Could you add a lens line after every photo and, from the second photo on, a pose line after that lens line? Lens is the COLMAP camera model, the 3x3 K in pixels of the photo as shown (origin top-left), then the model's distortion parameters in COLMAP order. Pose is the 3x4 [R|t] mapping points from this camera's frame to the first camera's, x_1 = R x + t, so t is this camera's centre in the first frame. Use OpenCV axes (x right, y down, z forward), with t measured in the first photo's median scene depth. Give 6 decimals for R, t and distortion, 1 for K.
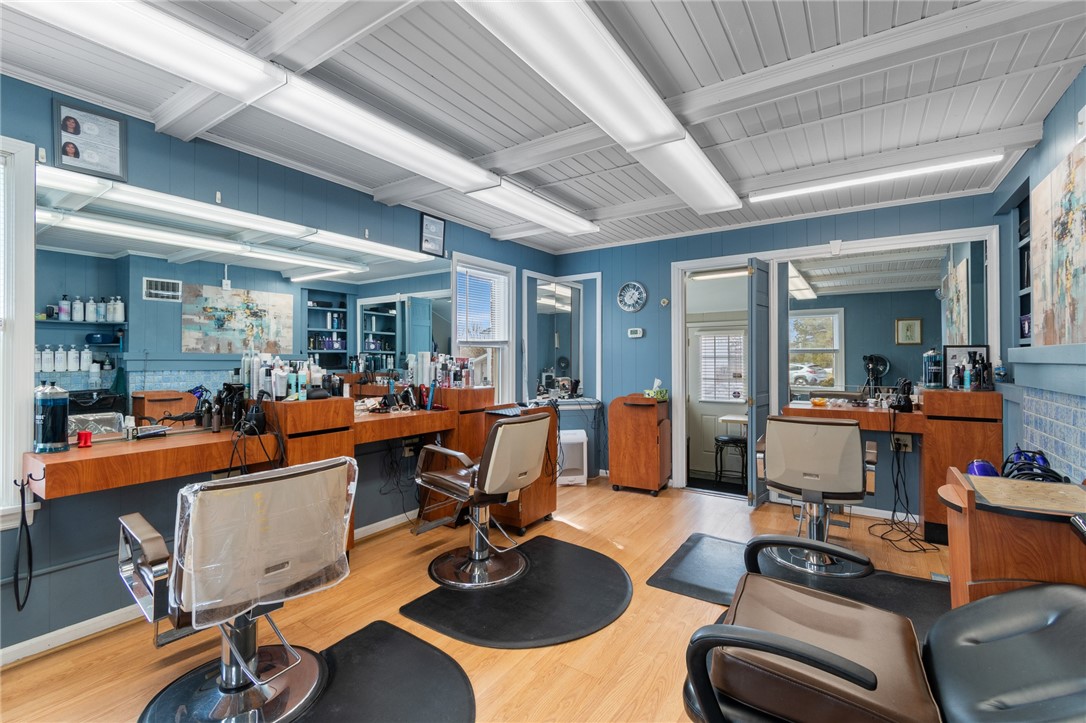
lens RADIAL K [[479.1, 0, 546.4], [0, 479.1, 355.2], [0, 0, 1]] dist [0.003872, -0.000198]
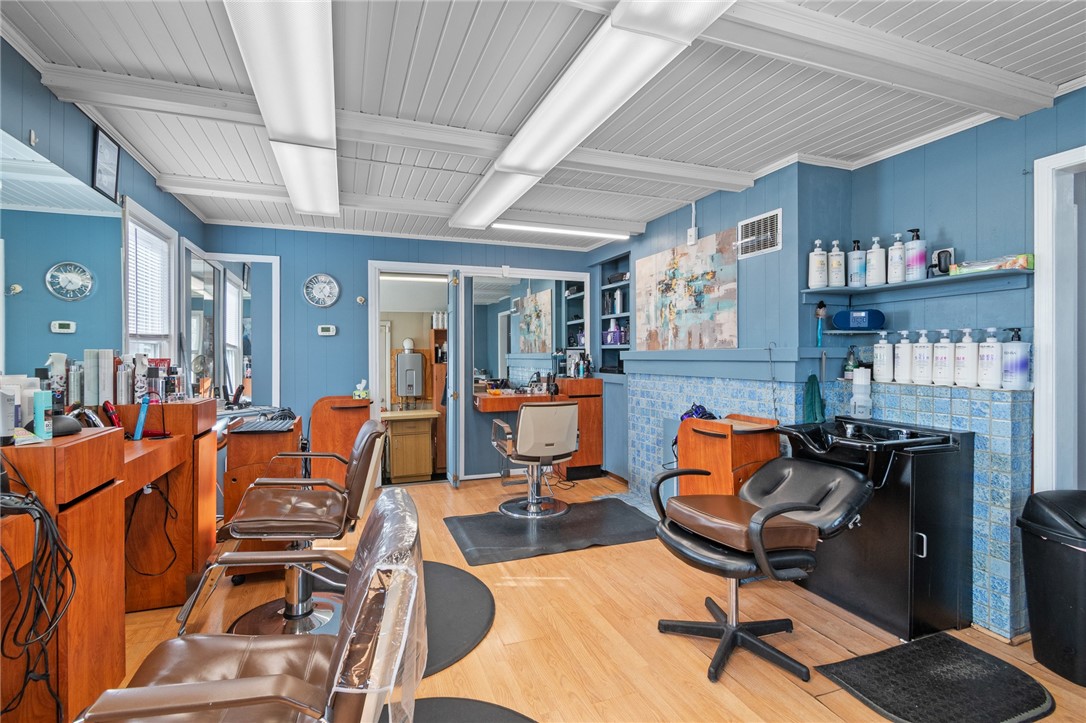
lens RADIAL K [[479.1, 0, 549.9], [0, 479.1, 360.9], [0, 0, 1]] dist [0.003872, -0.000198]
pose [[0.600610, -0.009576, 0.799485, -0.413512], [-0.002236, 0.999904, 0.013657, -0.002221], [-0.799539, -0.009990, 0.600531, 0.157331]]
